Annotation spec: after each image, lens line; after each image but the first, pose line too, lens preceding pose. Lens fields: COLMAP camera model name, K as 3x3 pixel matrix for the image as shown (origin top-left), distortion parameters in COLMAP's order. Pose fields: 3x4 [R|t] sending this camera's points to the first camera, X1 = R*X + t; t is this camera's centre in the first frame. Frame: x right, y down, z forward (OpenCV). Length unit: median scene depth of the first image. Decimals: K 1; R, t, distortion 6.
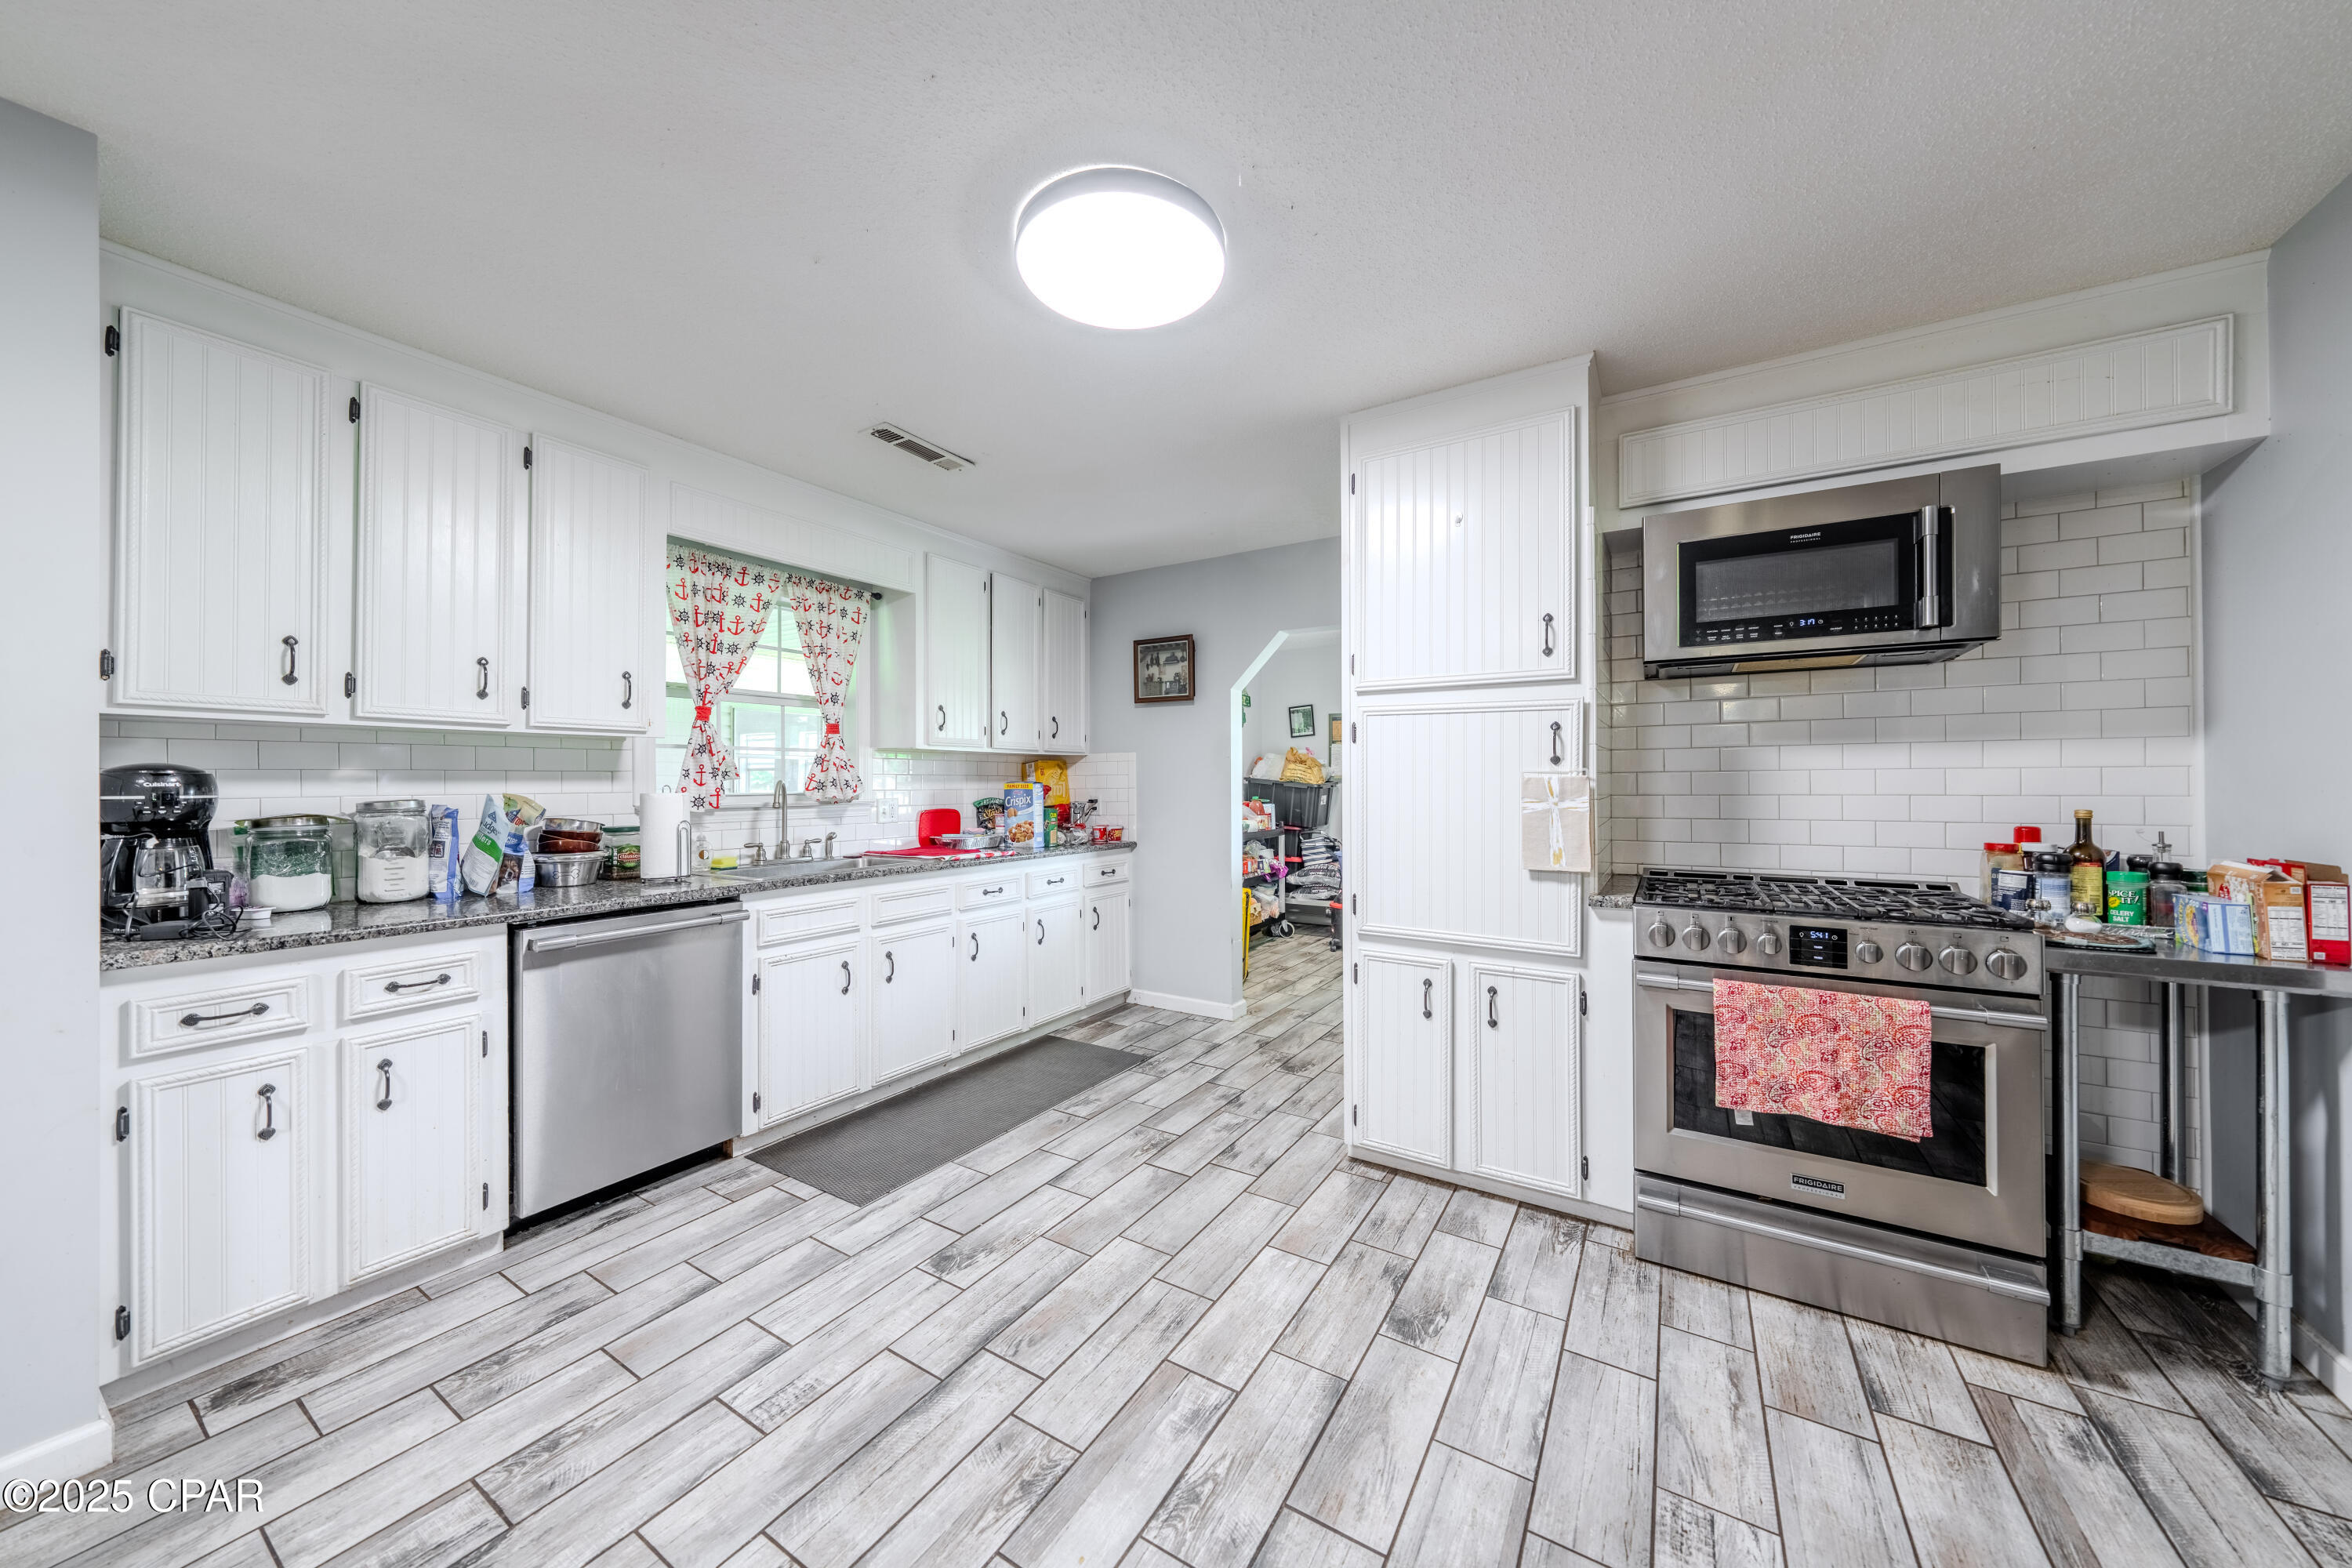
lens RADIAL K [[809.5, 0, 1181.0], [0, 809.5, 775.5], [0, 0, 1]] dist [0.001560, 0.000105]
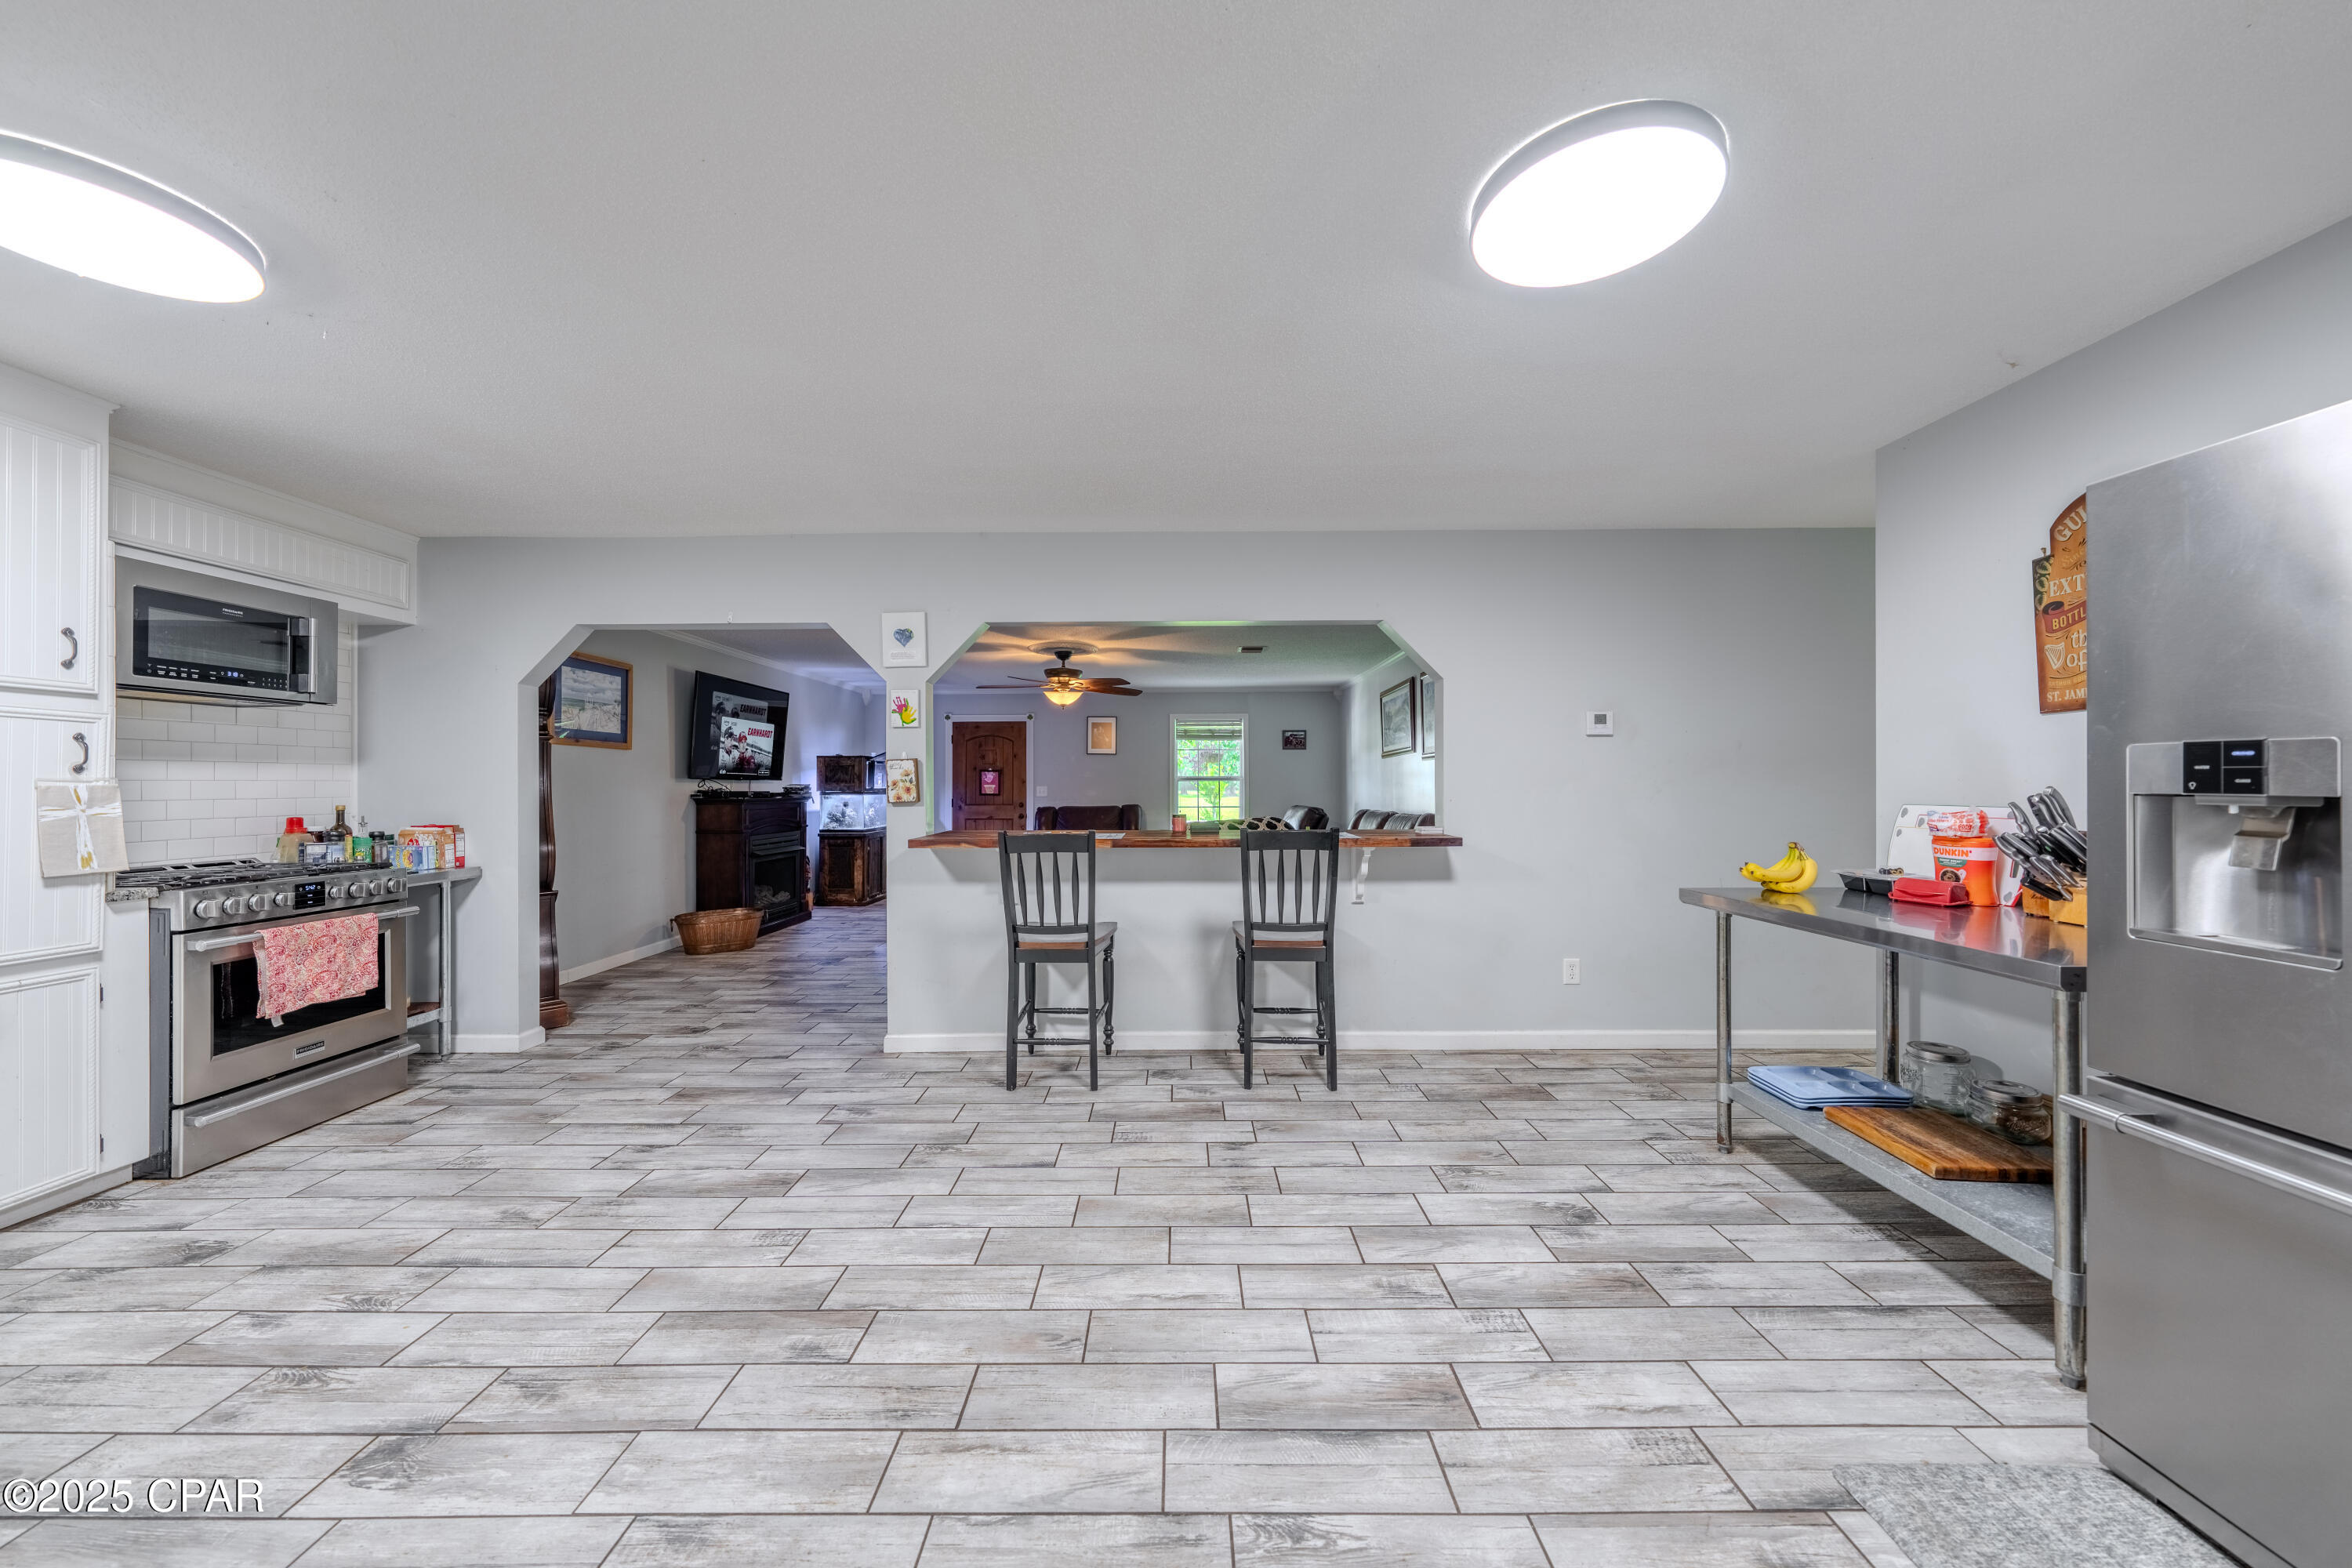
lens RADIAL K [[809.5, 0, 1175.1], [0, 809.5, 784.6], [0, 0, 1]] dist [0.001560, 0.000105]
pose [[-0.524217, 0.005924, 0.851564, -1.235771], [0.000854, 0.999979, -0.006431, 0.009480], [-0.851584, -0.002644, -0.524211, 0.353844]]
